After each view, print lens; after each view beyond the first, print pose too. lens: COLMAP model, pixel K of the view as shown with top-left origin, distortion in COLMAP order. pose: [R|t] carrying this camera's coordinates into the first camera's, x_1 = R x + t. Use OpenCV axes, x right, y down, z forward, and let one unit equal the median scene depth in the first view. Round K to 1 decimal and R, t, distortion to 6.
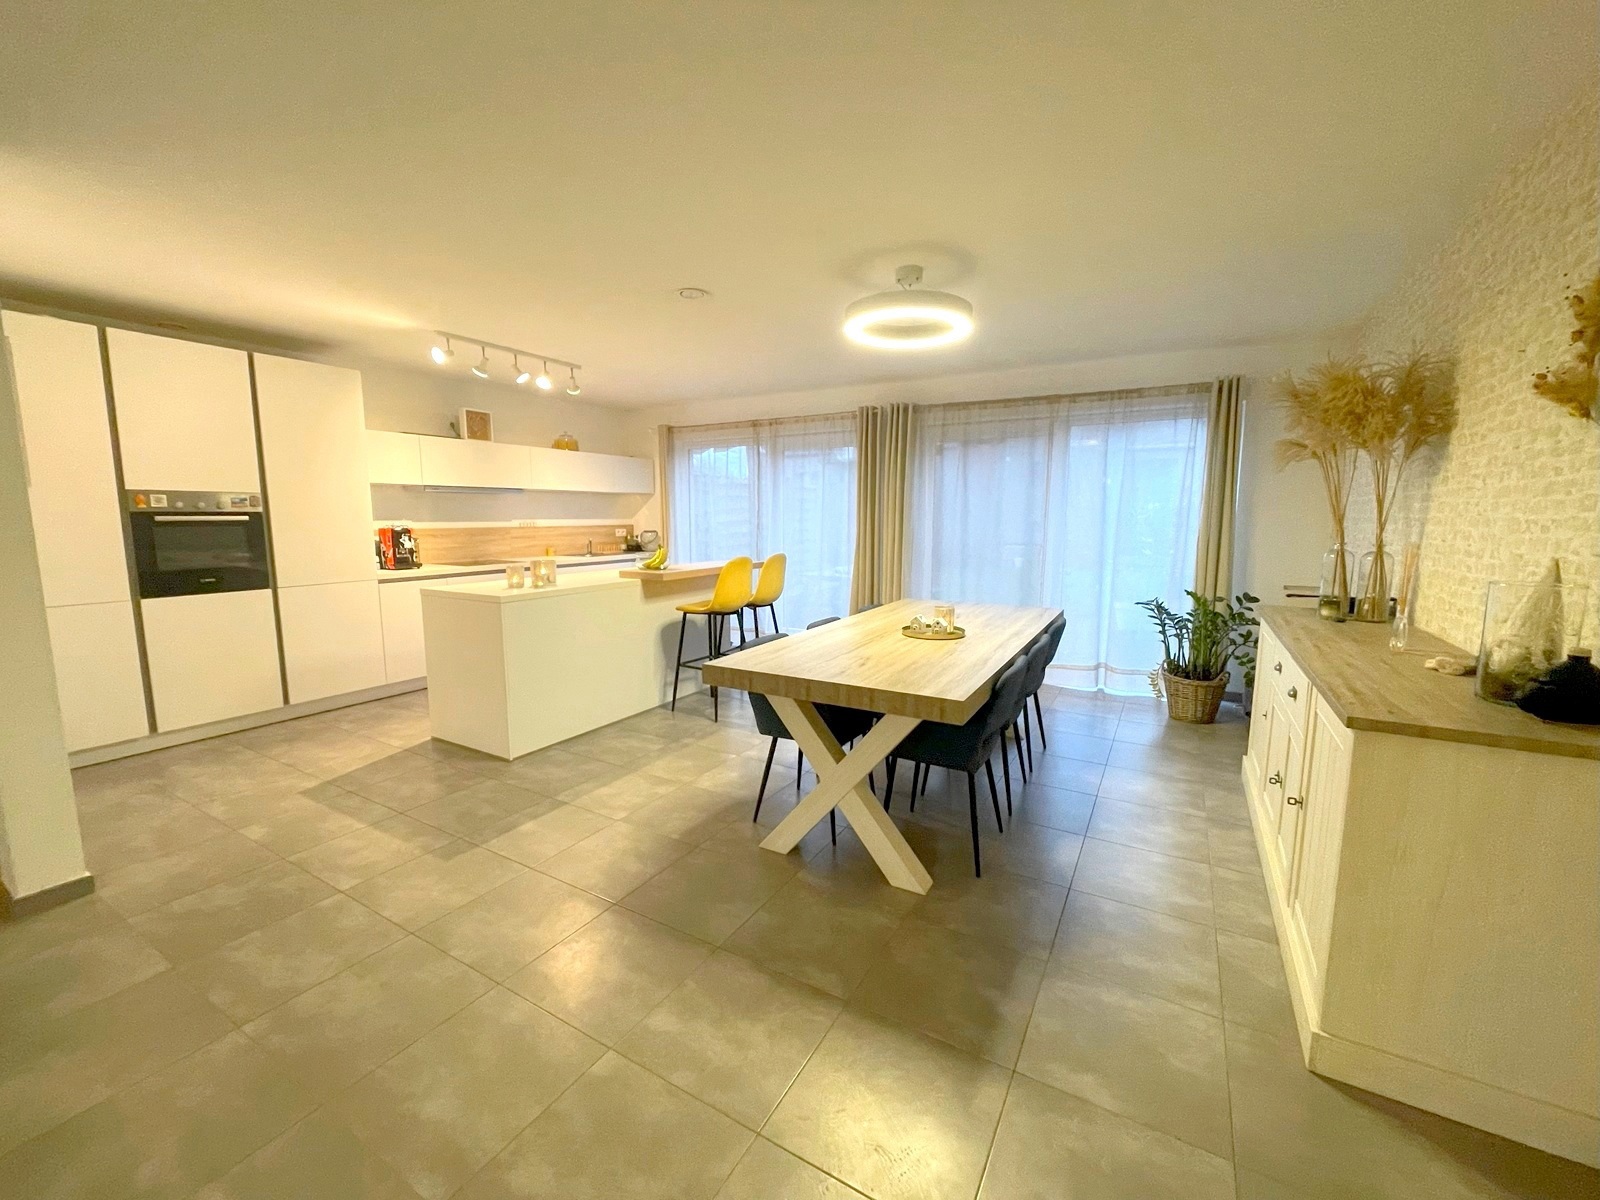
lens RADIAL K [[649.4, 0, 800.0], [0, 649.4, 600.0], [0, 0, 1]] dist [-0.001399, -0.000084]
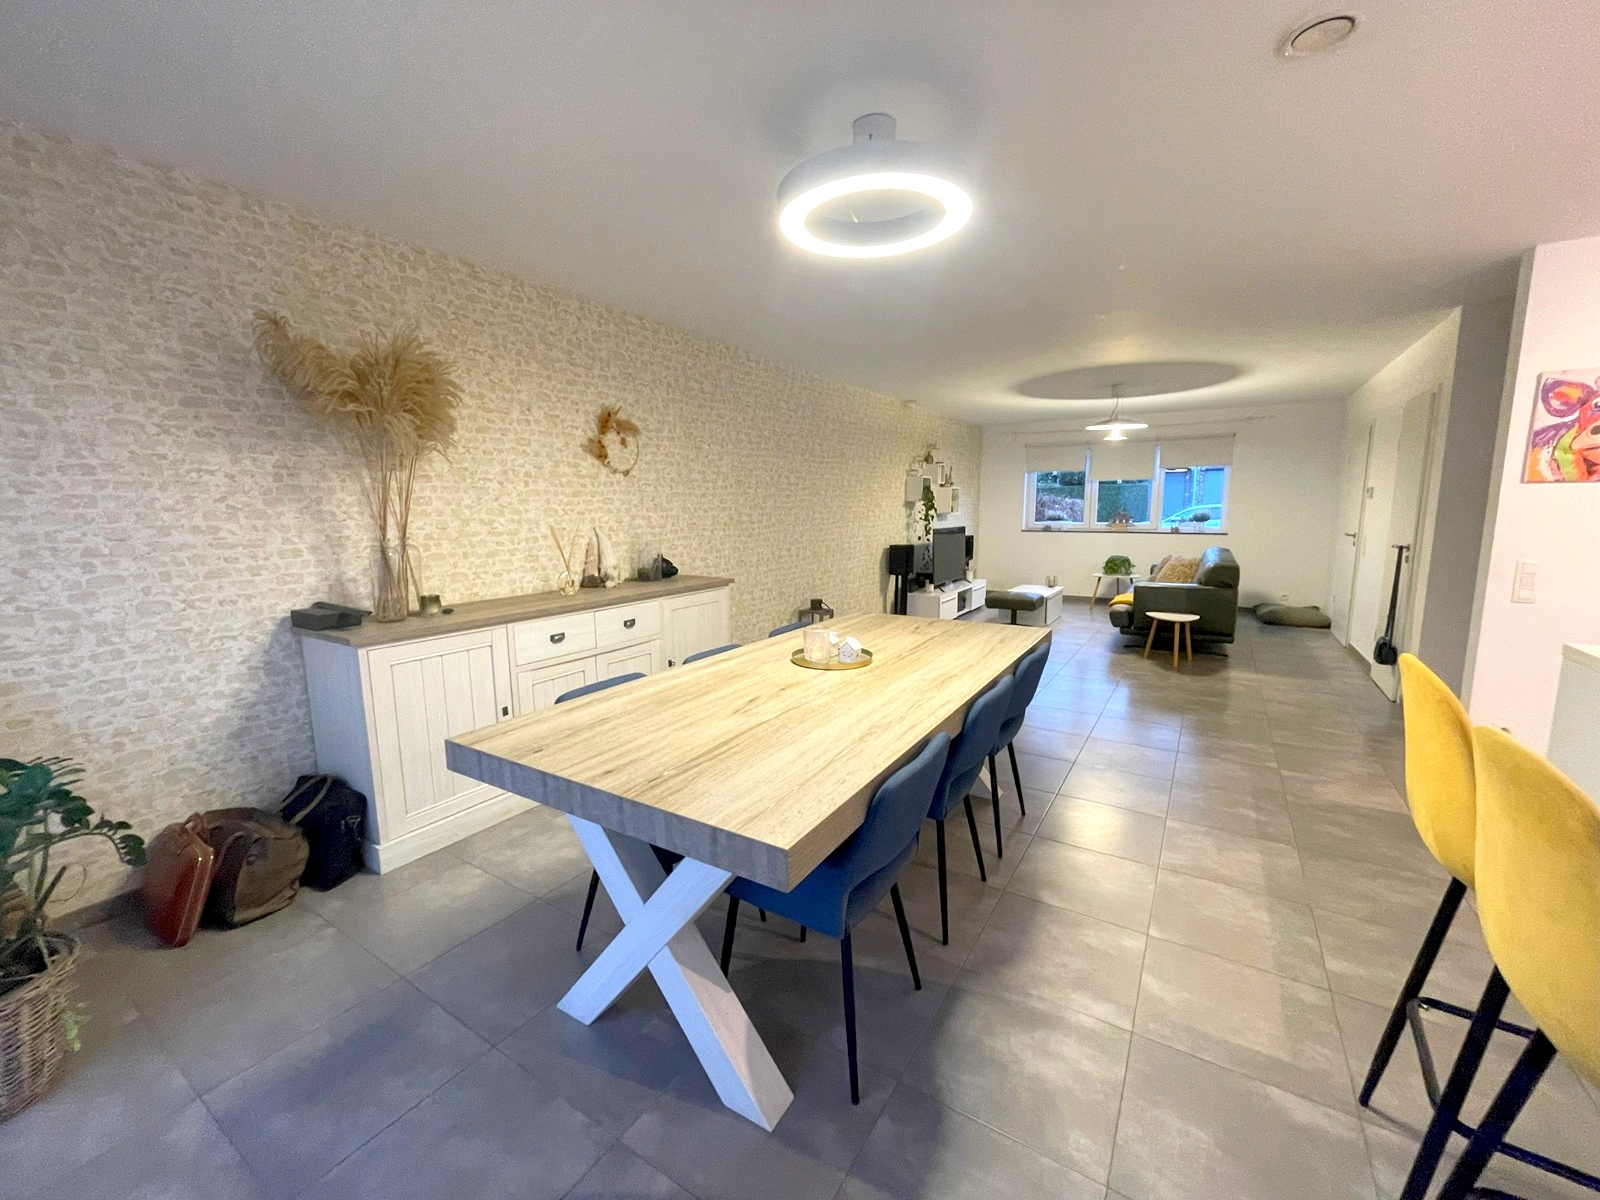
lens RADIAL K [[649.4, 0, 800.0], [0, 649.4, 600.0], [0, 0, 1]] dist [-0.001399, -0.000084]
pose [[-0.999333, 0.000570, 0.036520, 0.150085], [0.010501, 0.962144, 0.272340, -0.158092], [-0.034982, 0.272542, -0.961508, 1.198726]]
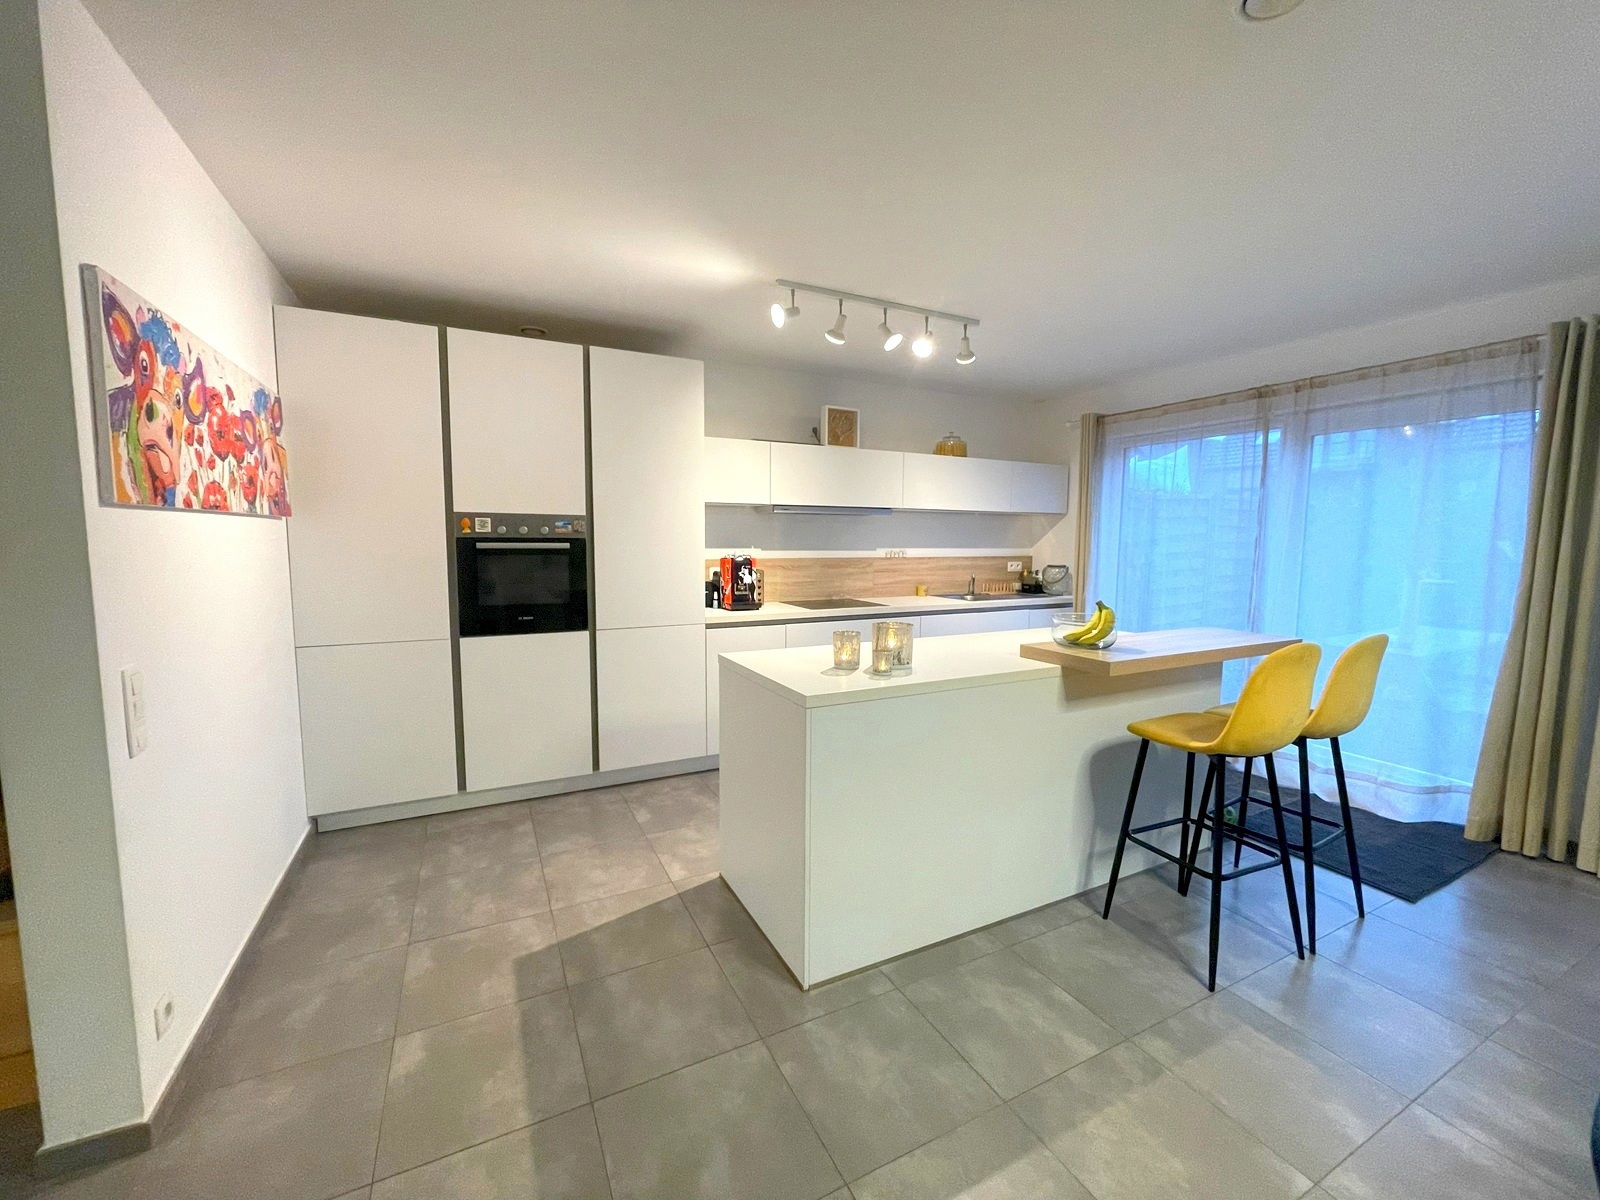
lens RADIAL K [[649.4, 0, 800.0], [0, 649.4, 600.0], [0, 0, 1]] dist [-0.001399, -0.000084]
pose [[0.841637, 0.057659, -0.536957, -0.135321], [-0.077460, 0.996892, -0.014365, -0.059777], [0.534460, 0.053683, 0.843487, 0.406672]]
